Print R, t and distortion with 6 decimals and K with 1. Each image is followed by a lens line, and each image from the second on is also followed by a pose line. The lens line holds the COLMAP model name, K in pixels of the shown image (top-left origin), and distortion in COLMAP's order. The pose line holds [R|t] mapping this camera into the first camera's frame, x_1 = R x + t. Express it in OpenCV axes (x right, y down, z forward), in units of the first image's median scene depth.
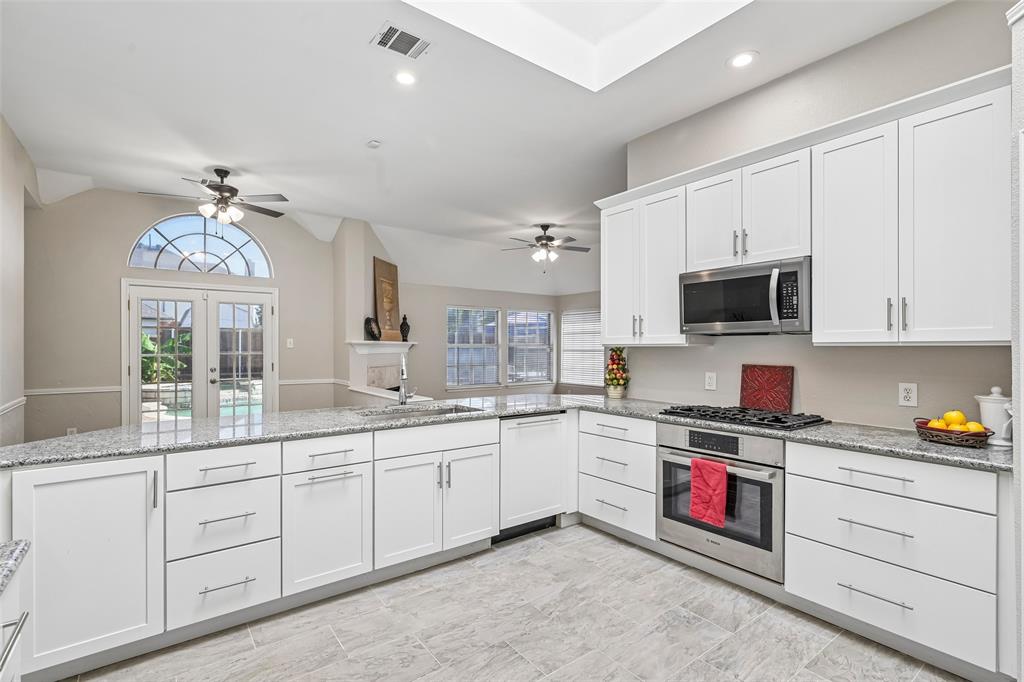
lens RADIAL K [[484.6, 0, 513.5], [0, 484.6, 344.6], [0, 0, 1]] dist [0.000273, -0.000231]
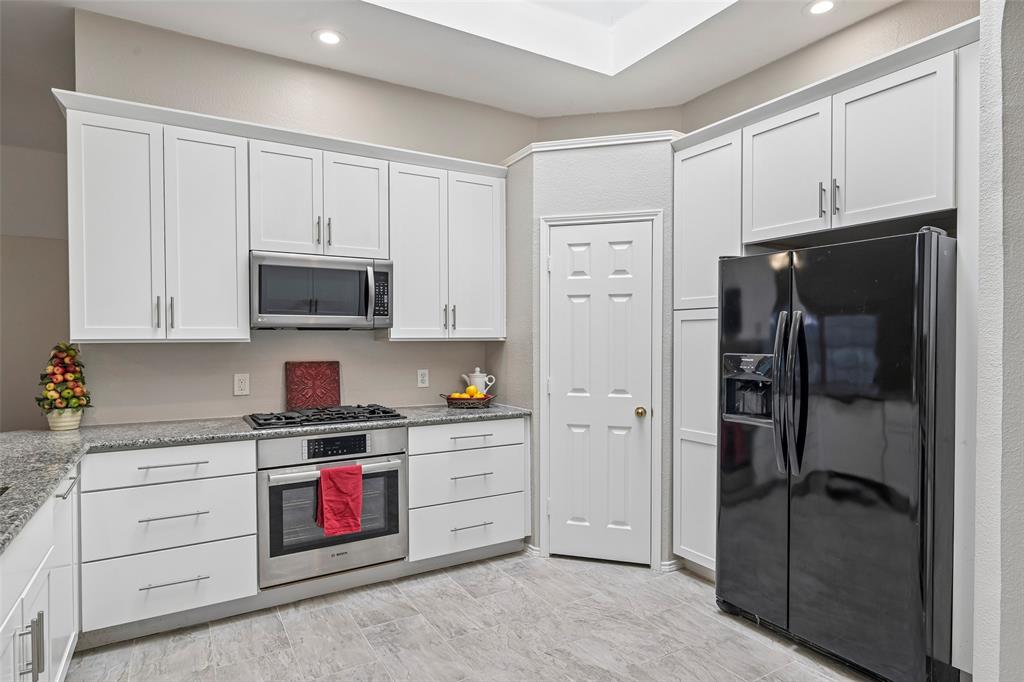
lens RADIAL K [[562.7, 0, 513.6], [0, 562.7, 344.1], [0, 0, 1]] dist [-0.001248, -0.001434]
pose [[0.103989, -0.007031, 0.994554, -0.624478], [-0.000035, 0.999975, 0.007073, 0.000275], [-0.994578, -0.000771, 0.103986, 0.568511]]
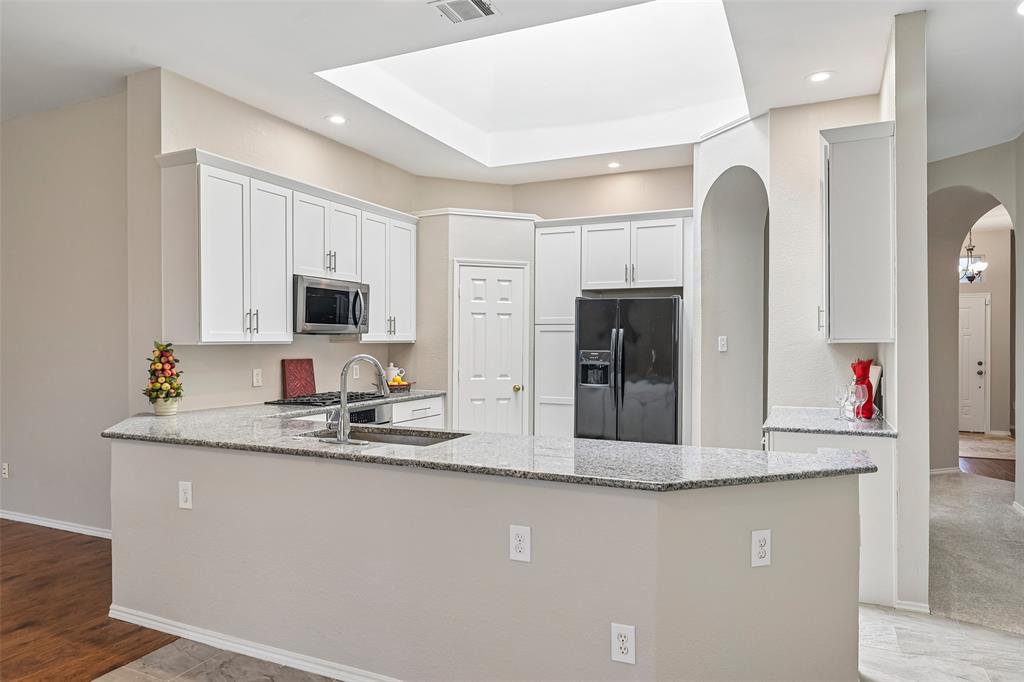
lens RADIAL K [[645.1, 0, 512.0], [0, 645.1, 341.0], [0, 0, 1]] dist [0.002295, 0.000394]
pose [[-0.479775, -0.001712, 0.877390, -1.301290], [-0.004934, 0.999988, -0.000746, -0.004400], [-0.877378, -0.004687, -0.479777, 1.468664]]
